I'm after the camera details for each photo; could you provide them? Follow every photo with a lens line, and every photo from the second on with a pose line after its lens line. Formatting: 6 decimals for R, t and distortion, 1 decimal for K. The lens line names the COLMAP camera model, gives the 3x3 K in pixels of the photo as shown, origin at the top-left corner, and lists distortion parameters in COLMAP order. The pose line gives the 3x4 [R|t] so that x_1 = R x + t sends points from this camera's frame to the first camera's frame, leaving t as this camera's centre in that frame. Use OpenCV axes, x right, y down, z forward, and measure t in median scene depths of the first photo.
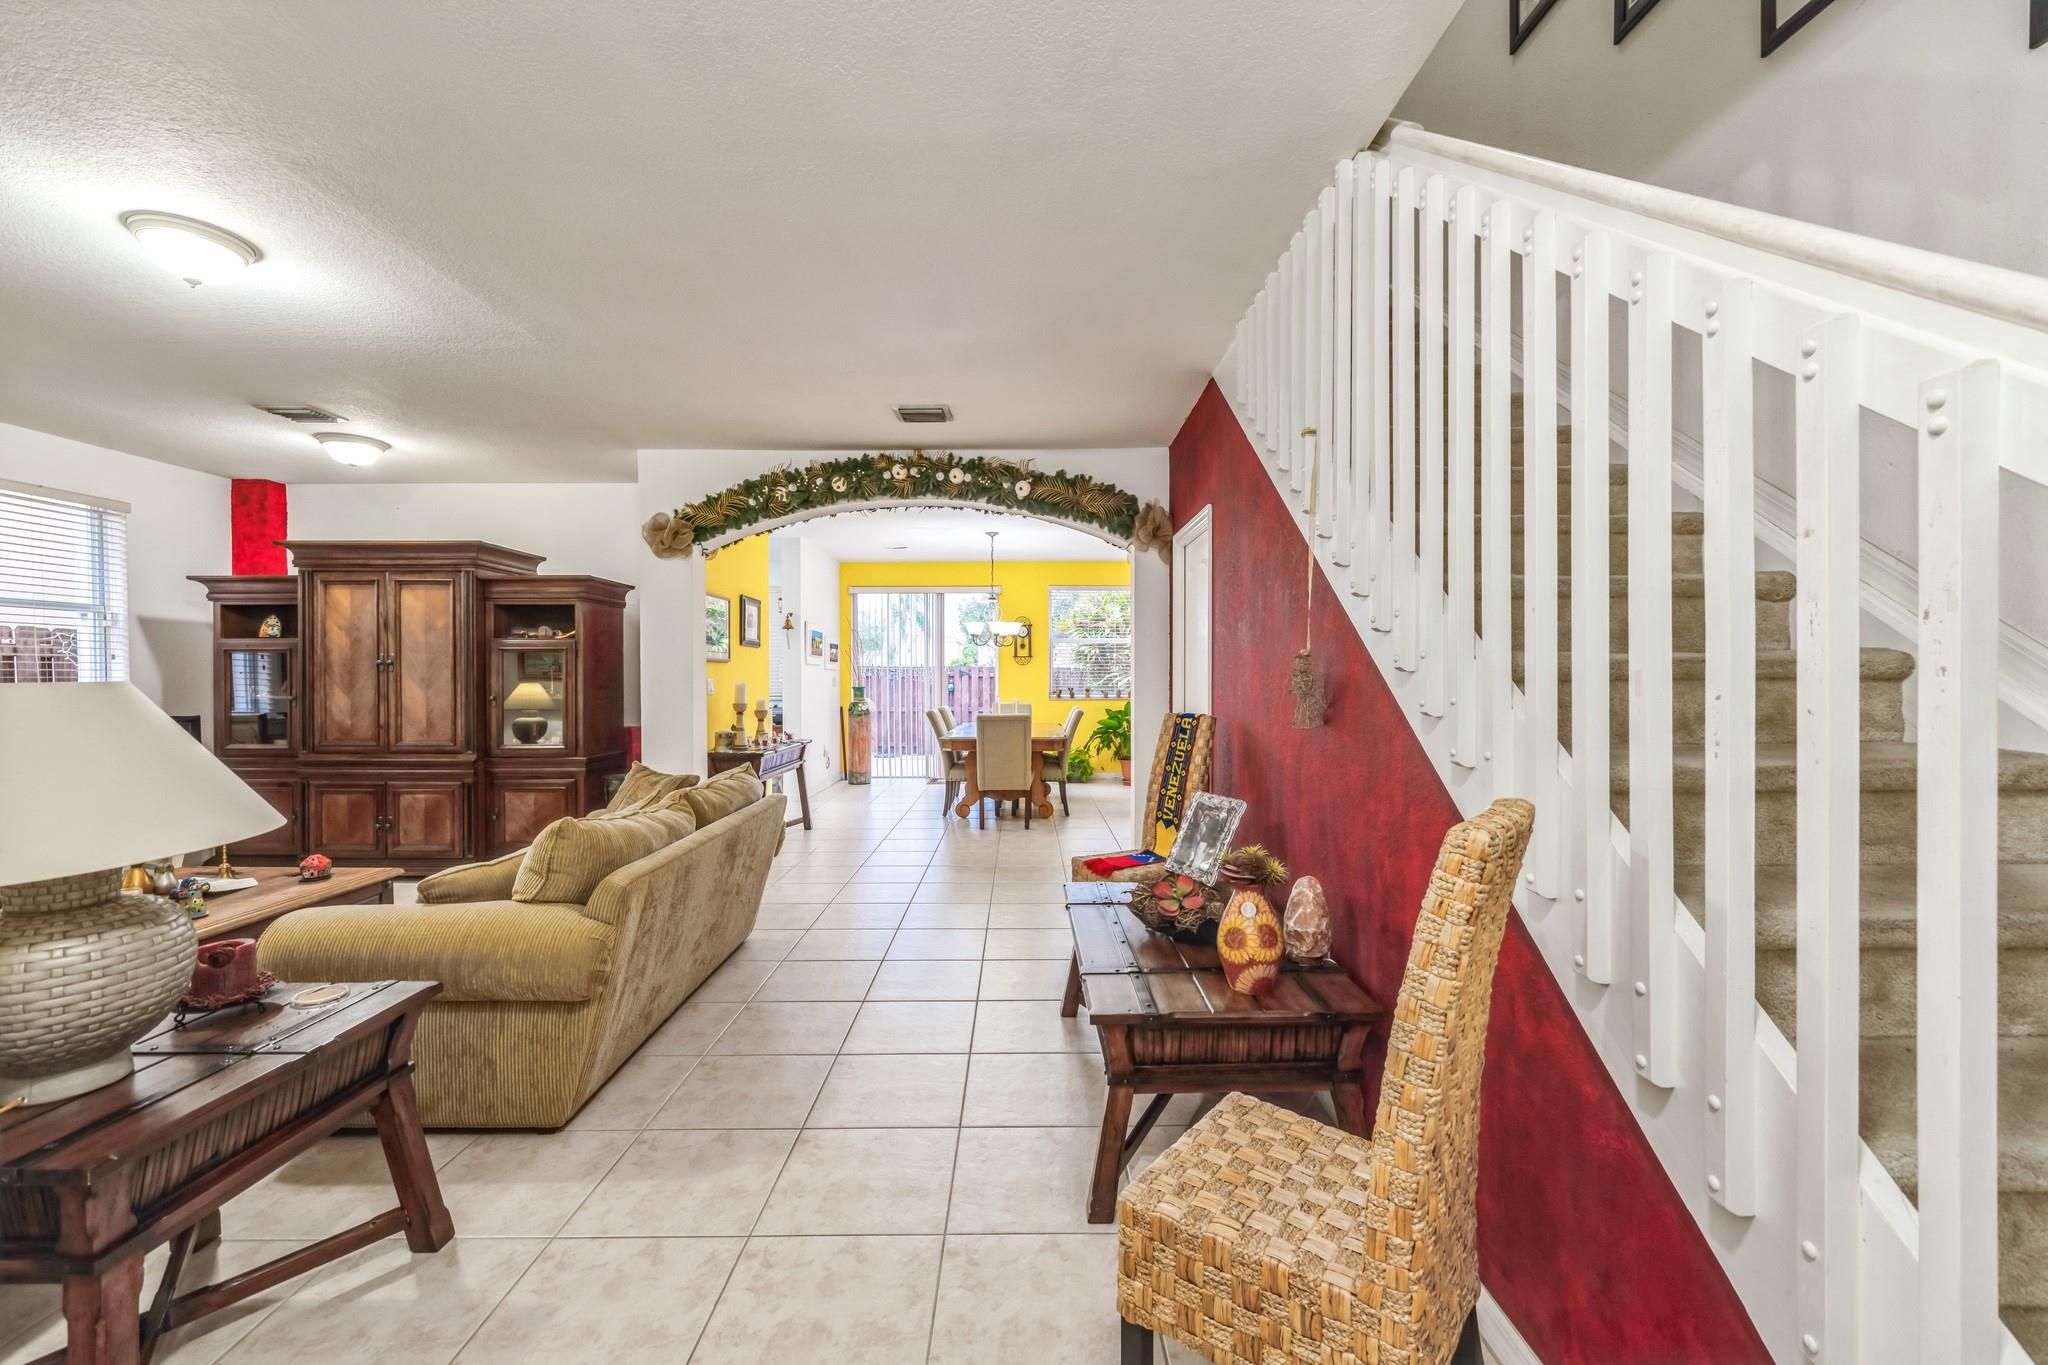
lens RADIAL K [[867.0, 0, 1024.0], [0, 867.0, 682.5], [0, 0, 1]] dist [0.000587, 0.000351]
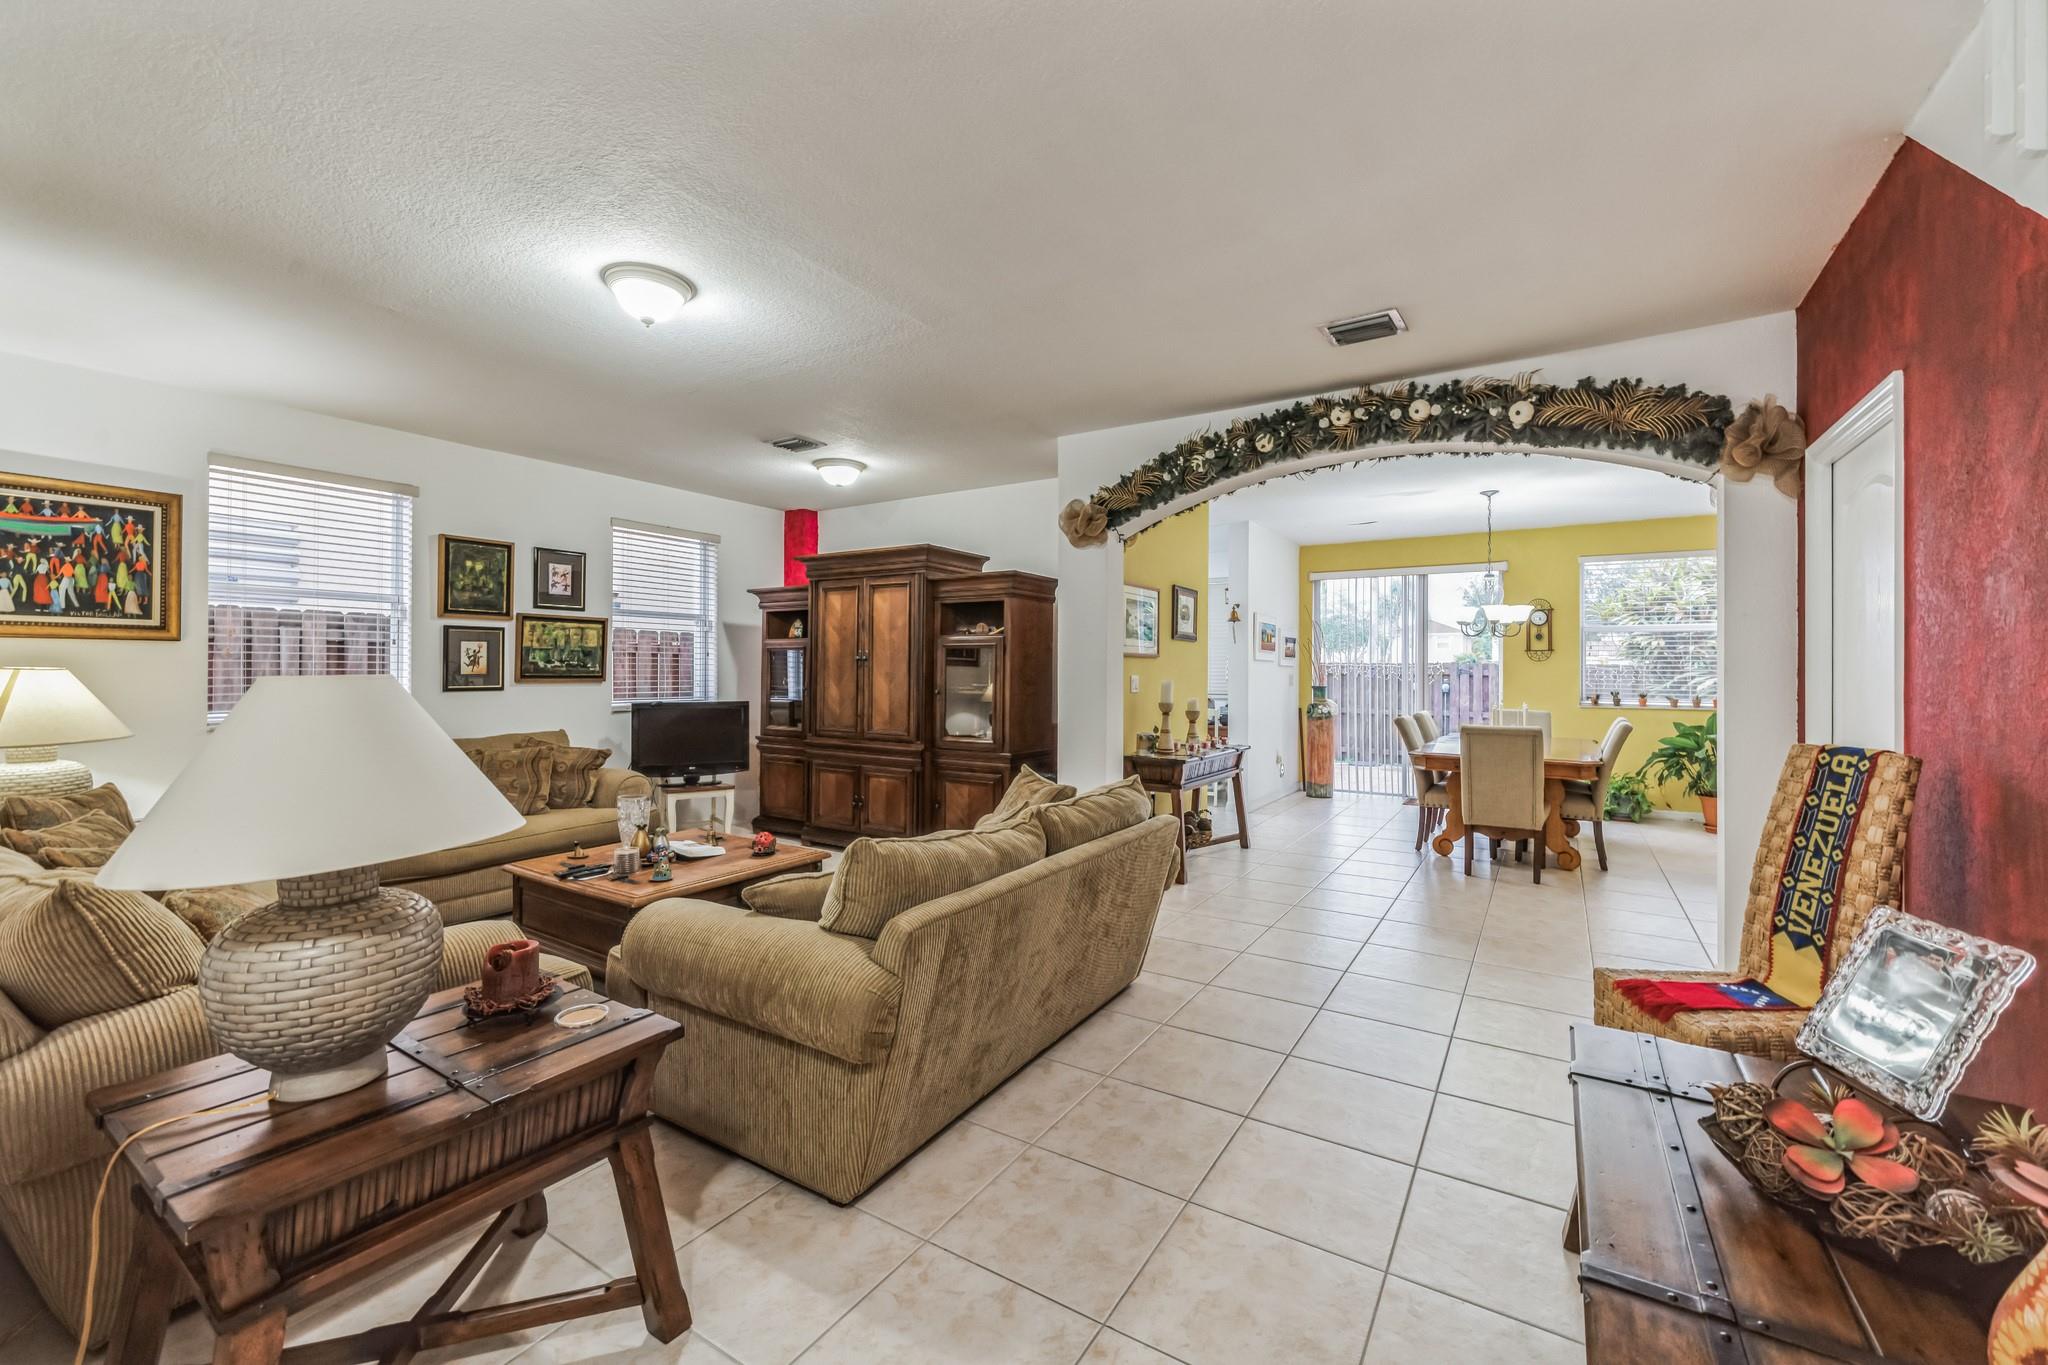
lens RADIAL K [[832.8, 0, 1027.9], [0, 832.8, 664.9], [0, 0, 1]] dist [-0.001370, 0.000279]
pose [[0.840703, 0.002604, -0.541491, 0.028222], [-0.011604, 0.999845, -0.013207, -0.003038], [0.541373, 0.017386, 0.840603, 0.209325]]
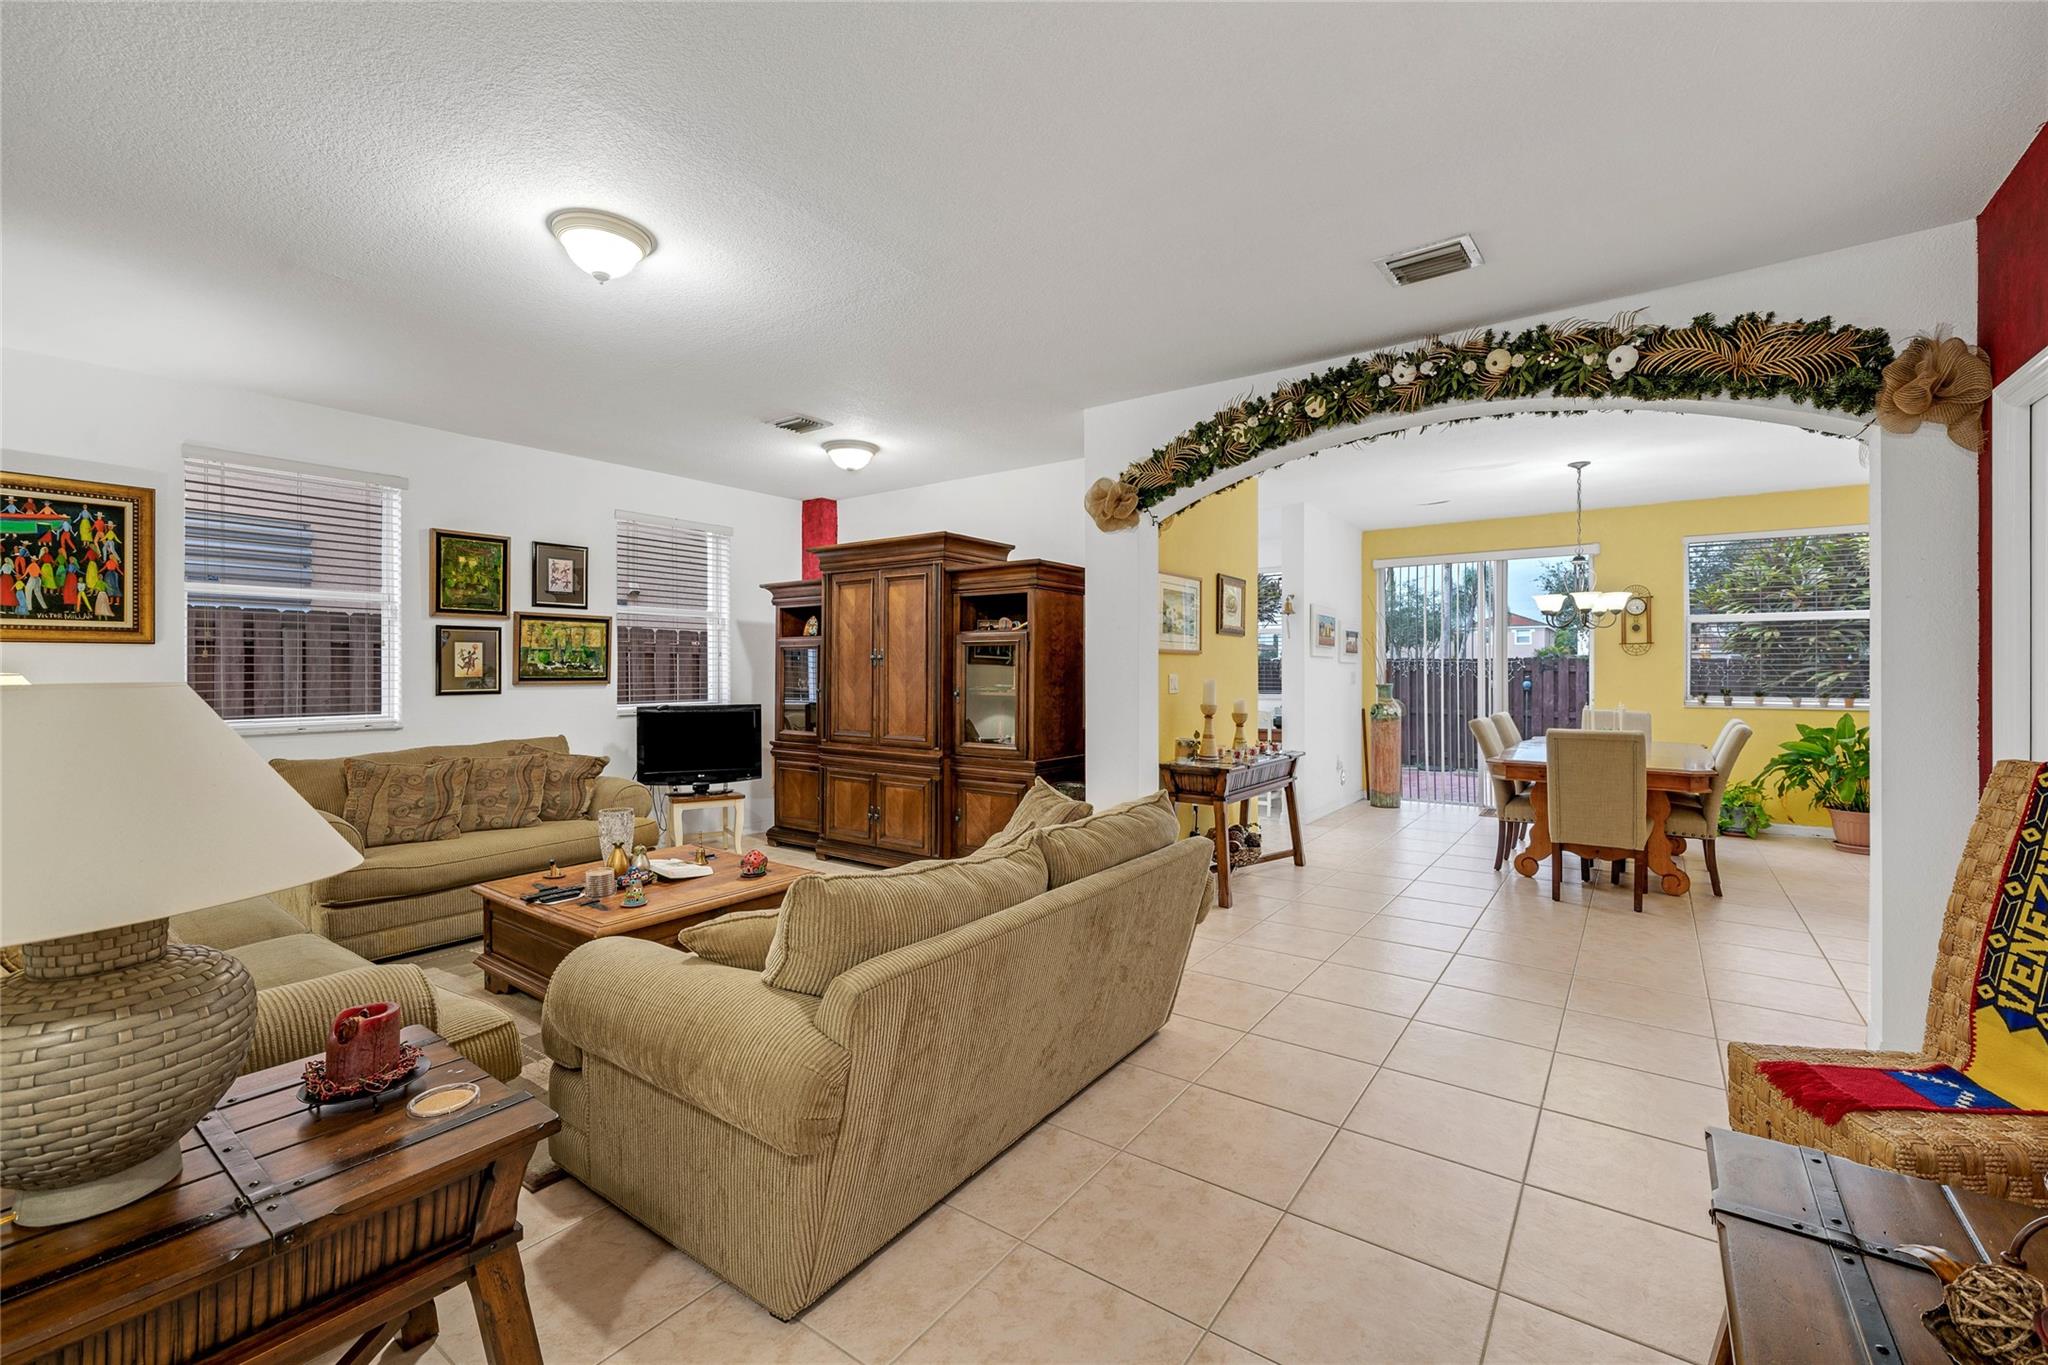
lens RADIAL K [[849.6, 0, 1042.6], [0, 849.6, 668.7], [0, 0, 1]] dist [-0.001182, 0.001112]
pose [[0.811890, 0.000983, -0.583810, 0.015753], [-0.005756, 0.999963, -0.006321, -0.004471], [0.583782, 0.008492, 0.811866, 0.291235]]
